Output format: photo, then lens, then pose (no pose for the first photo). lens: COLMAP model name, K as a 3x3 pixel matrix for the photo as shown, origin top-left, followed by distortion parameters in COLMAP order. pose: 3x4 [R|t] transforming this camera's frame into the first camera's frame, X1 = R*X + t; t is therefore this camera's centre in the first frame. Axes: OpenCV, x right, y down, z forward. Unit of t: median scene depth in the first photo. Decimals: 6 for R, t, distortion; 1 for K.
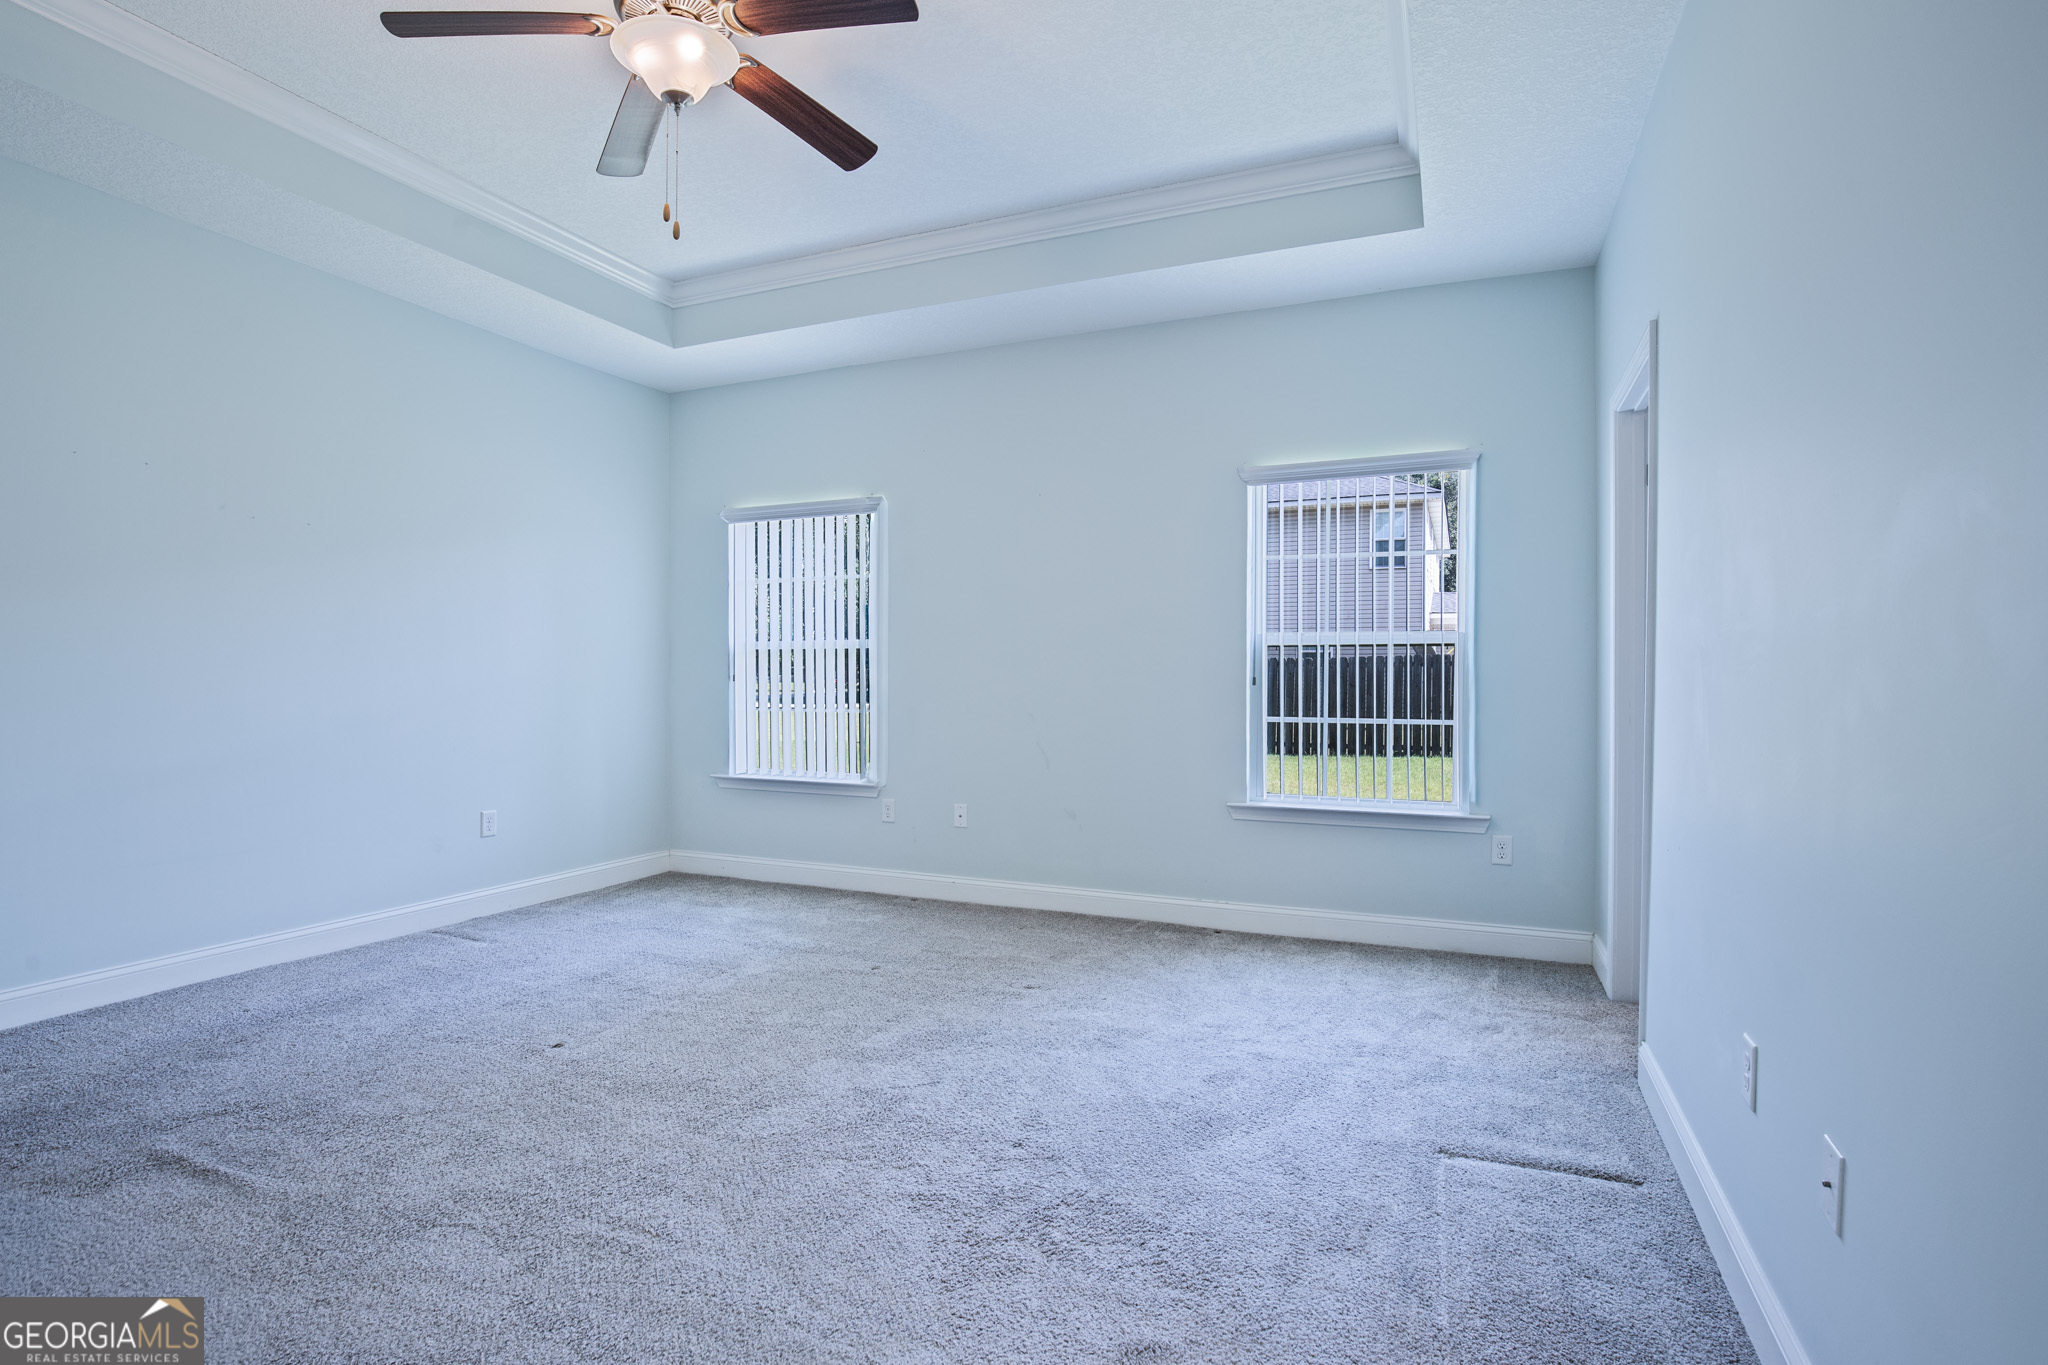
lens RADIAL K [[973.2, 0, 1024.0], [0, 973.2, 682.5], [0, 0, 1]] dist [-0.039659, 0.000772]
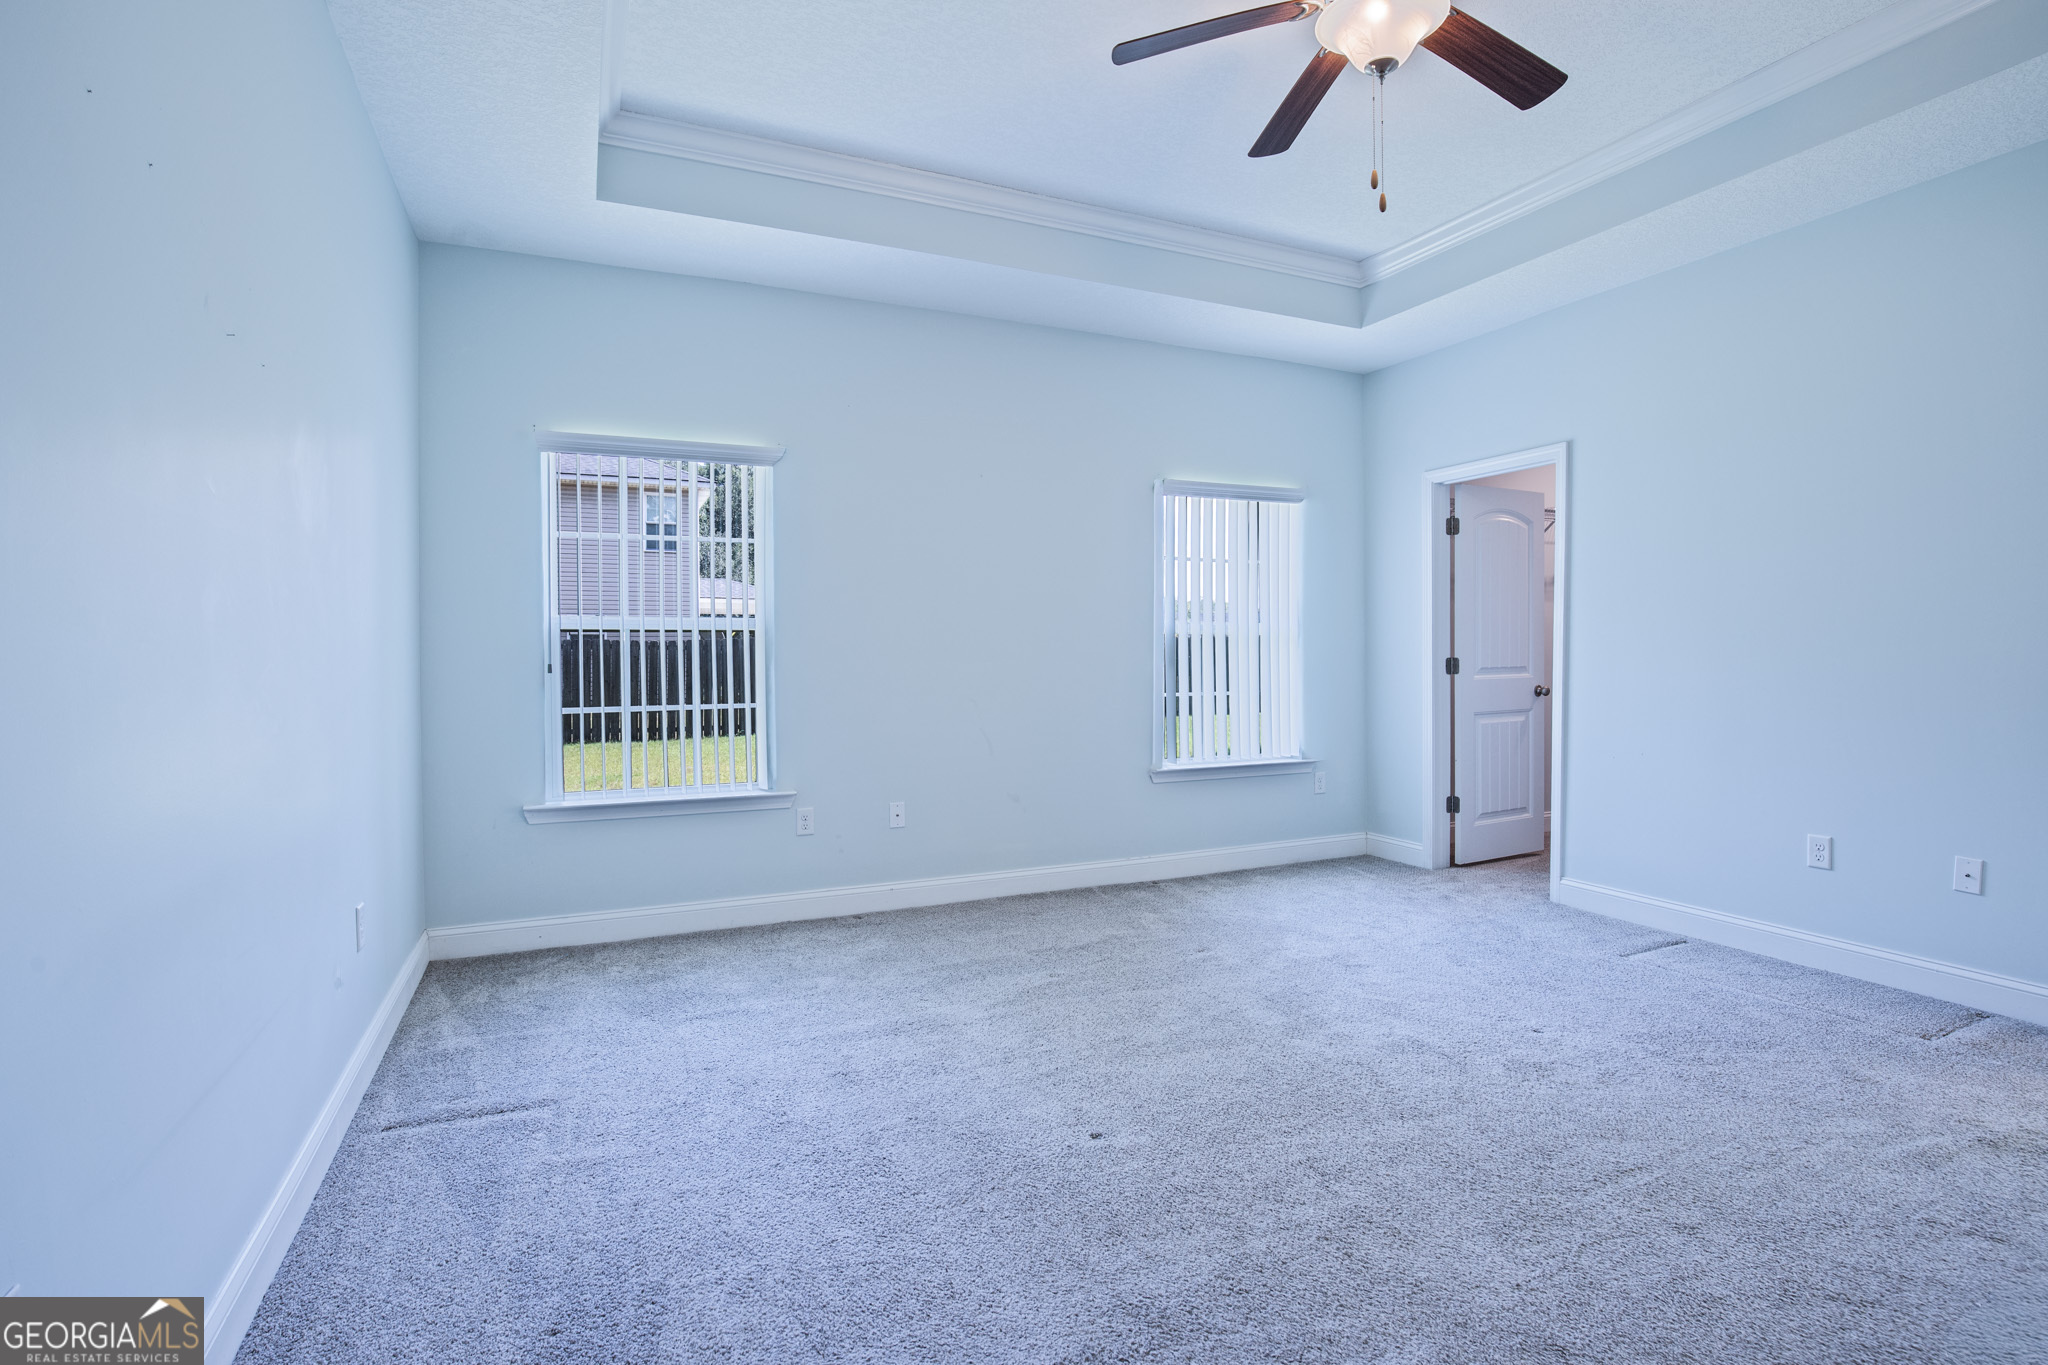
lens RADIAL K [[972.3, 0, 995.8], [0, 972.3, 667.7], [0, 0, 1]] dist [-0.027308, 0.001881]
pose [[0.687312, -0.016232, 0.726180, -0.147582], [0.014452, 0.999858, 0.008671, -0.001823], [-0.726218, 0.004535, 0.687449, 0.067998]]
